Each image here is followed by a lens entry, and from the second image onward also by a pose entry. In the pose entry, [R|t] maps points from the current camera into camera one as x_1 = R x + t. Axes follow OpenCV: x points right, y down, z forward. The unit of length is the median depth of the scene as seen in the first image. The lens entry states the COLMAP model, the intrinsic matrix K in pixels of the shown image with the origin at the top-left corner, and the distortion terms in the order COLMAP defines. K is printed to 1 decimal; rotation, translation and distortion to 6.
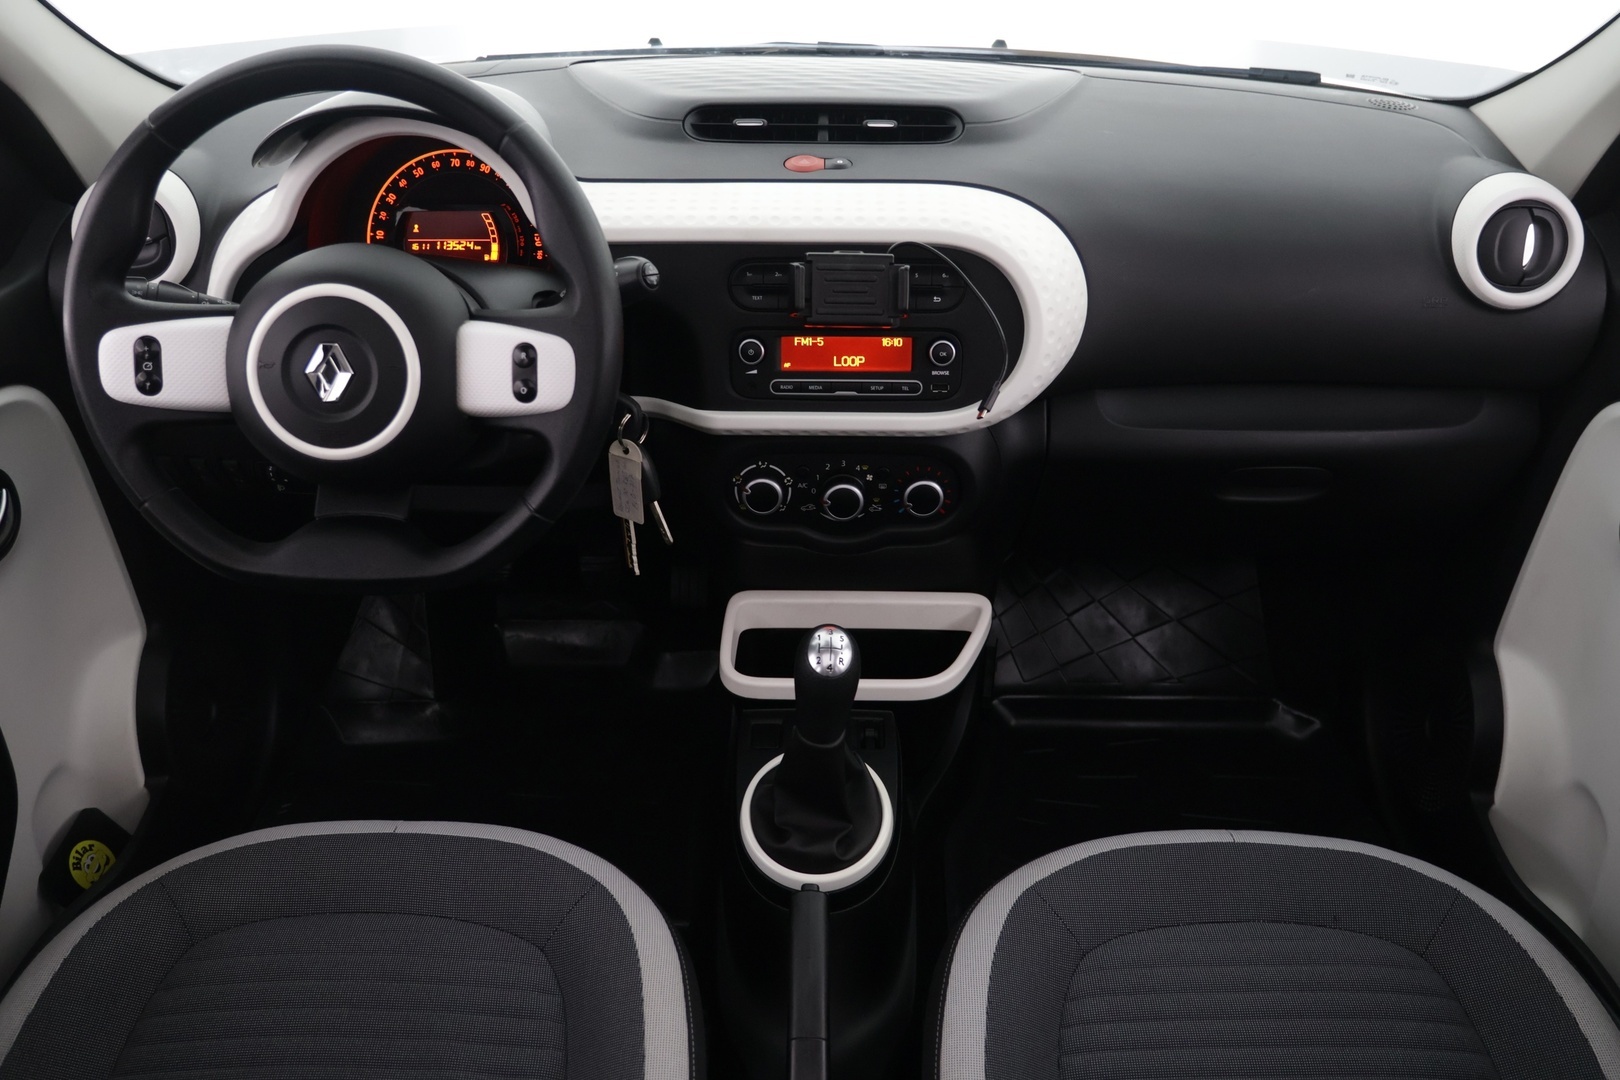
lens RADIAL K [[1354.4, 0, 809.1], [0, 1354.4, 529.1], [0, 0, 1]] dist [-0.030280, 0.020808]
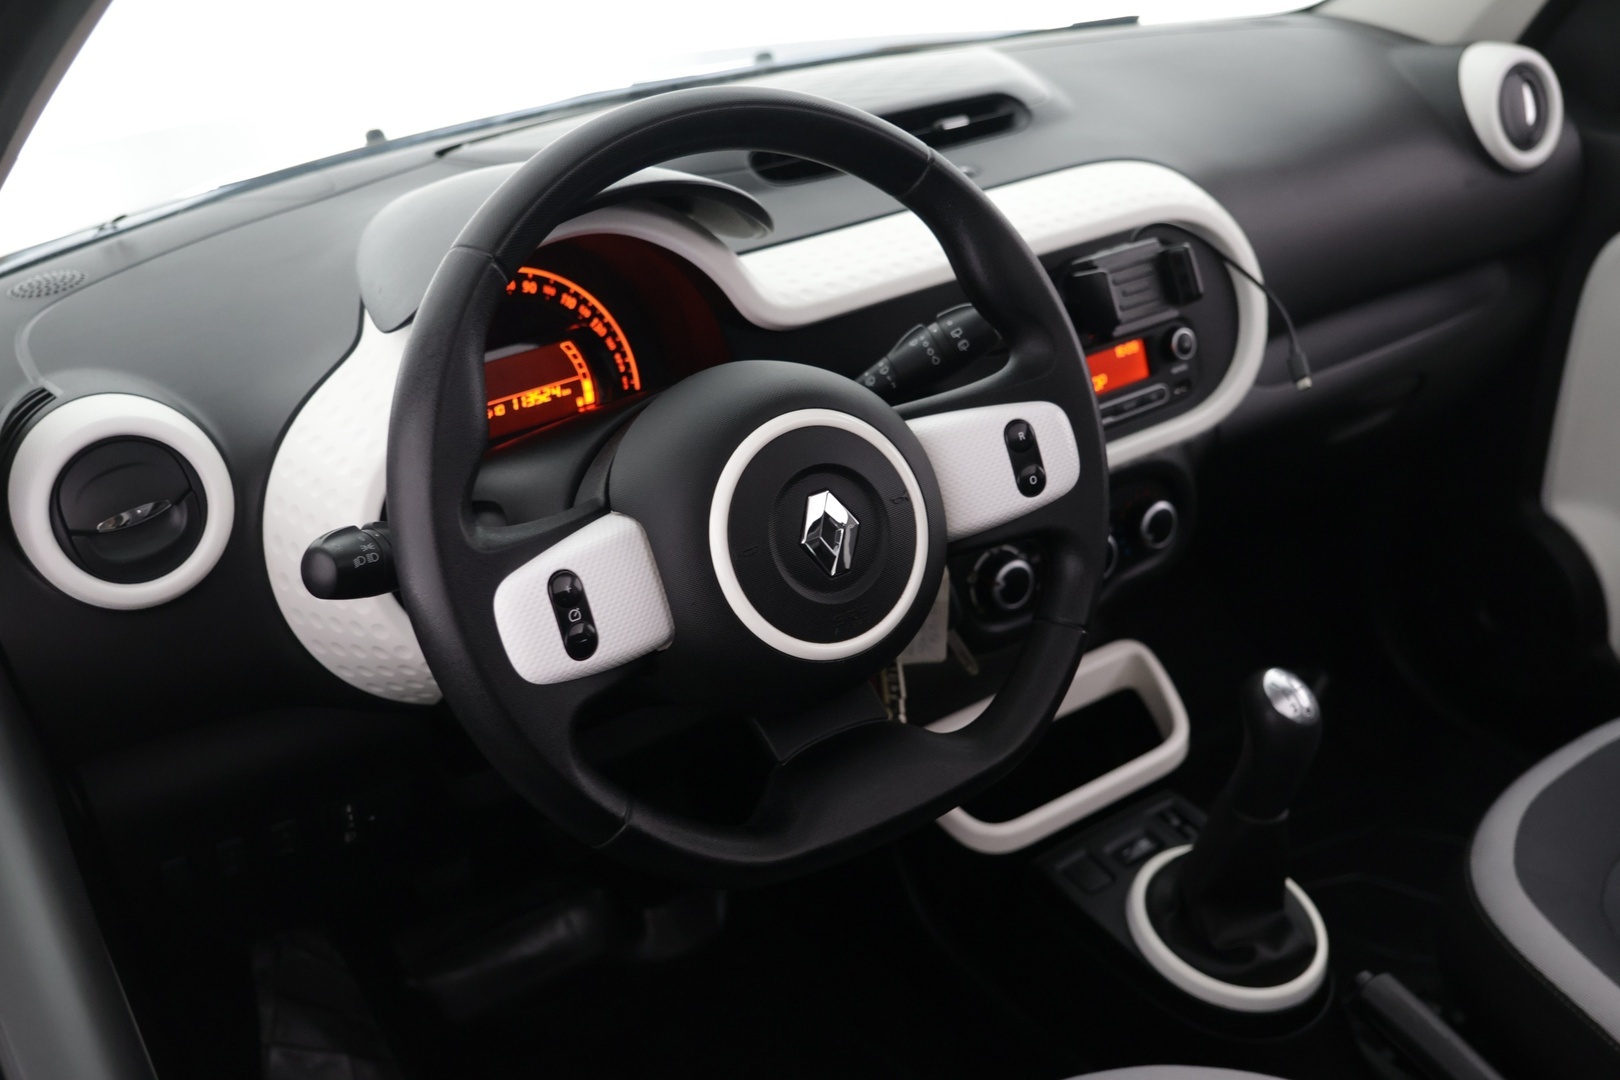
lens RADIAL K [[1681.0, 0, 814.3], [0, 1681.0, 531.3], [0, 0, 1]] dist [-0.041008, 0.000000]
pose [[0.812278, -0.306543, 0.496221, -0.648135], [0.359899, 0.932903, -0.012824, -0.088183], [-0.458995, 0.189006, 0.868102, 0.201331]]
